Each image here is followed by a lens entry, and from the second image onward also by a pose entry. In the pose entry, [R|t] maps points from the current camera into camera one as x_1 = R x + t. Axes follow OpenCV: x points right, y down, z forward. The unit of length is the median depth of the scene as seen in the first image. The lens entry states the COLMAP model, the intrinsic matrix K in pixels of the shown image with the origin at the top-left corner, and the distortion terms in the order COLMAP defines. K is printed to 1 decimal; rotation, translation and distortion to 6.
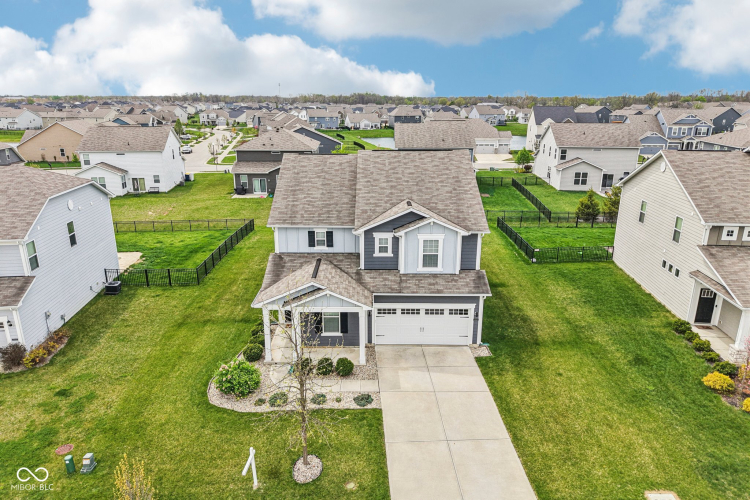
lens RADIAL K [[512.5, 0, 375.0], [0, 512.5, 250.0], [0, 0, 1]] dist [0.023814, -0.002824]
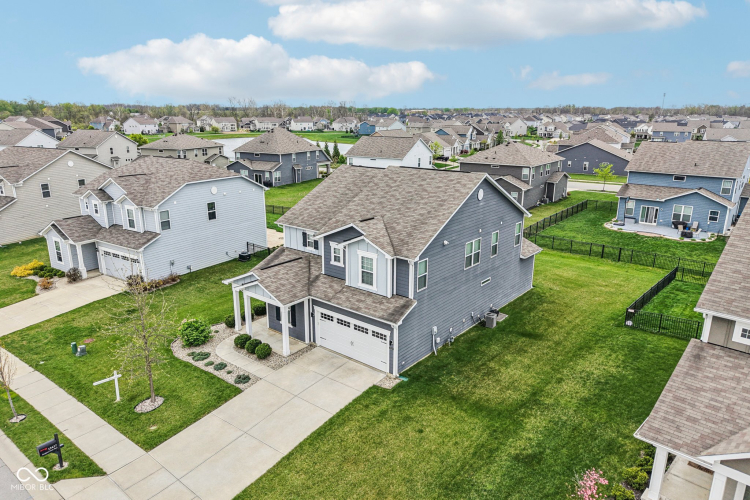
lens RADIAL K [[516.0, 0, 375.0], [0, 516.0, 250.0], [0, 0, 1]] dist [0.009829, 0.000605]
pose [[0.766426, 0.168918, -0.619724, 0.729633], [-0.182371, 0.982323, 0.042209, -0.077771], [0.615899, 0.080669, 0.783684, 0.217605]]
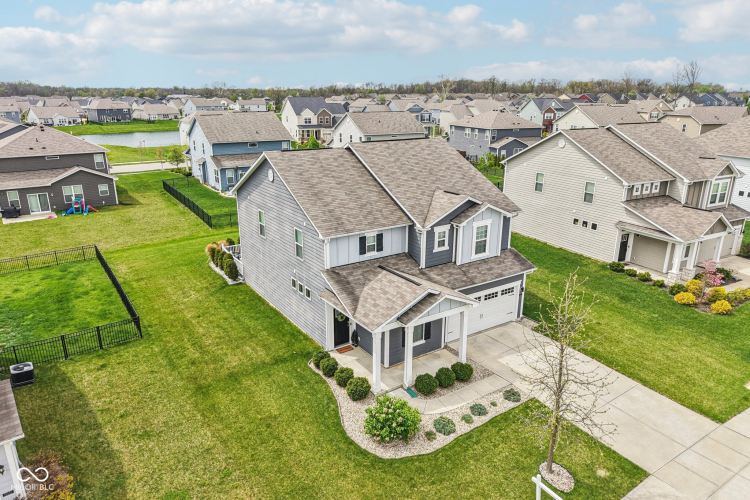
lens RADIAL K [[509.9, 0, 379.9], [0, 509.9, 257.3], [0, 0, 1]] dist [0.005568, -0.000122]
pose [[0.827550, -0.173080, 0.534045, -0.587654], [0.157323, 0.984669, 0.075338, -0.064942], [-0.538897, 0.021671, 0.842093, 0.267442]]
